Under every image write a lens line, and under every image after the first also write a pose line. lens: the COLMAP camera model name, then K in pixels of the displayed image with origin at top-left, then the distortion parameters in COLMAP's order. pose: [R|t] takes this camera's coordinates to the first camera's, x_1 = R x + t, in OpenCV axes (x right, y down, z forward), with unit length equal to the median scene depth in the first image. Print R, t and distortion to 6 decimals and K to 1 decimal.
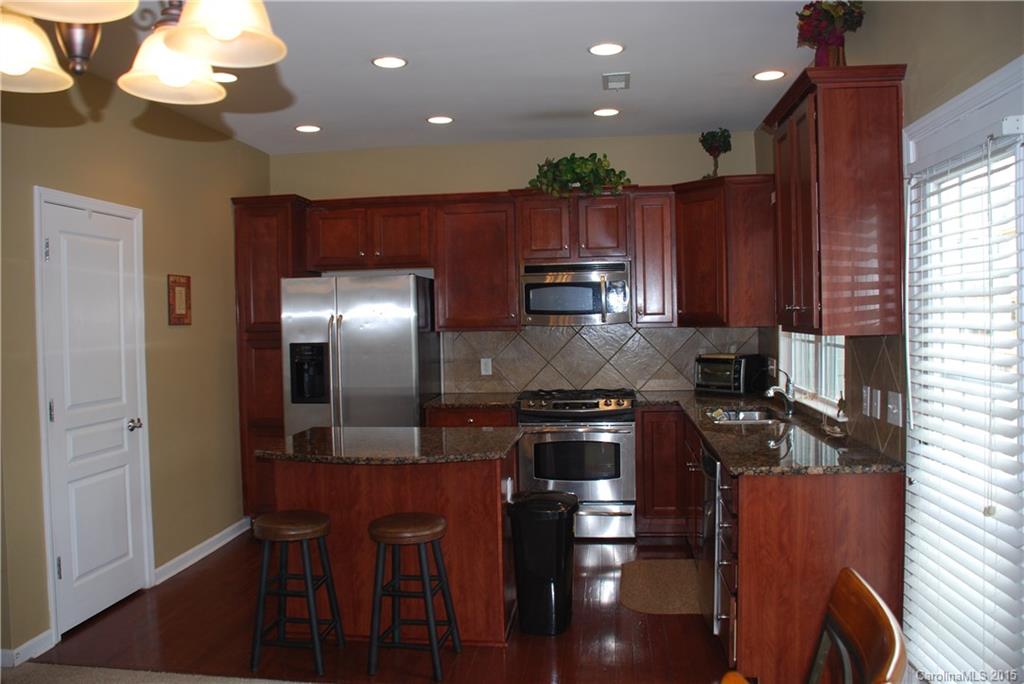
lens RADIAL K [[815.9, 0, 512.0], [0, 815.9, 342.0], [0, 0, 1]] dist [-0.074056, 0.004746]
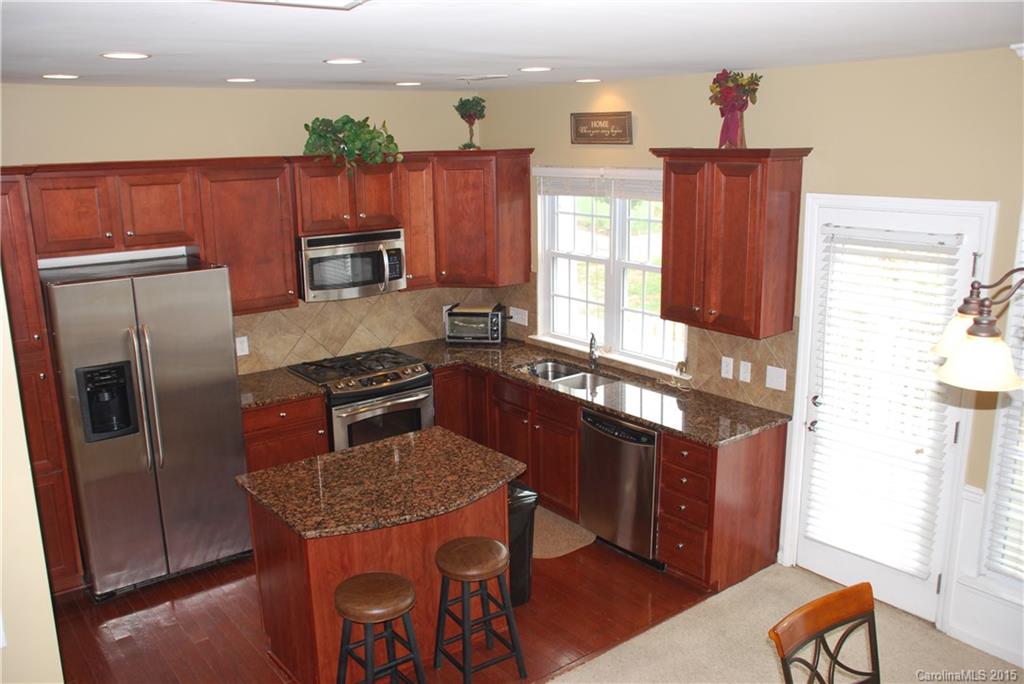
lens RADIAL K [[875.4, 0, 512.0], [0, 875.4, 342.0], [0, 0, 1]] dist [-0.008046, -0.003055]
pose [[0.712931, -0.151012, 0.684781, -0.532637], [0.024688, 0.981336, 0.190707, -0.167492], [-0.700799, -0.119055, 0.703353, 0.130308]]
